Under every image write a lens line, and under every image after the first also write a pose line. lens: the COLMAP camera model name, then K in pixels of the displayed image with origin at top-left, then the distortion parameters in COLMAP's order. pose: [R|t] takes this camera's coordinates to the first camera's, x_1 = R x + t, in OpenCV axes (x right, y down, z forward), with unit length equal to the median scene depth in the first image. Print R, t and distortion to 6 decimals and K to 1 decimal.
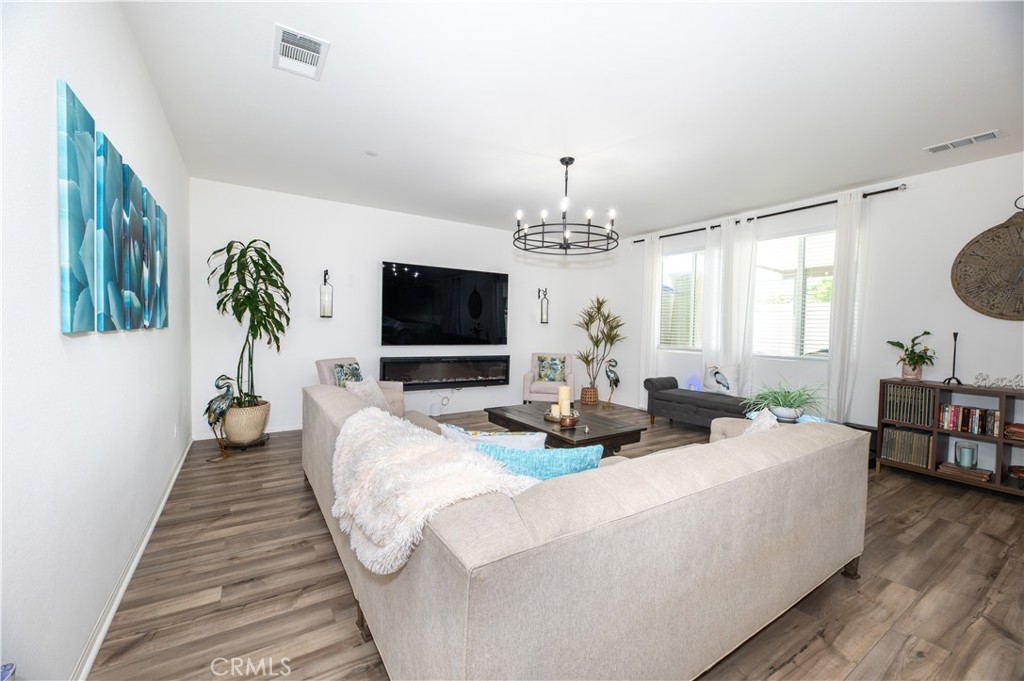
lens RADIAL K [[410.0, 0, 512.0], [0, 410.0, 340.5], [0, 0, 1]] dist [0.001595, 0.000140]
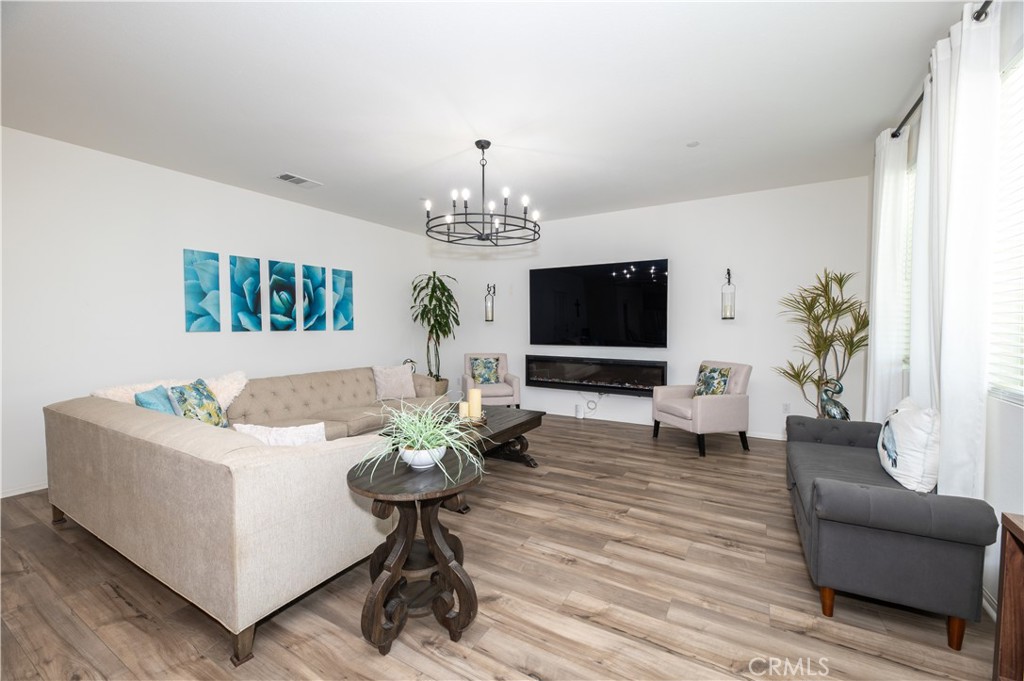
lens RADIAL K [[415.8, 0, 512.0], [0, 415.8, 340.5], [0, 0, 1]] dist [0.000789, -0.000721]
pose [[0.453181, 0.012530, -0.891330, 0.679940], [-0.020313, 0.999787, 0.003727, -0.002119], [0.891187, 0.016417, 0.453339, 0.434138]]
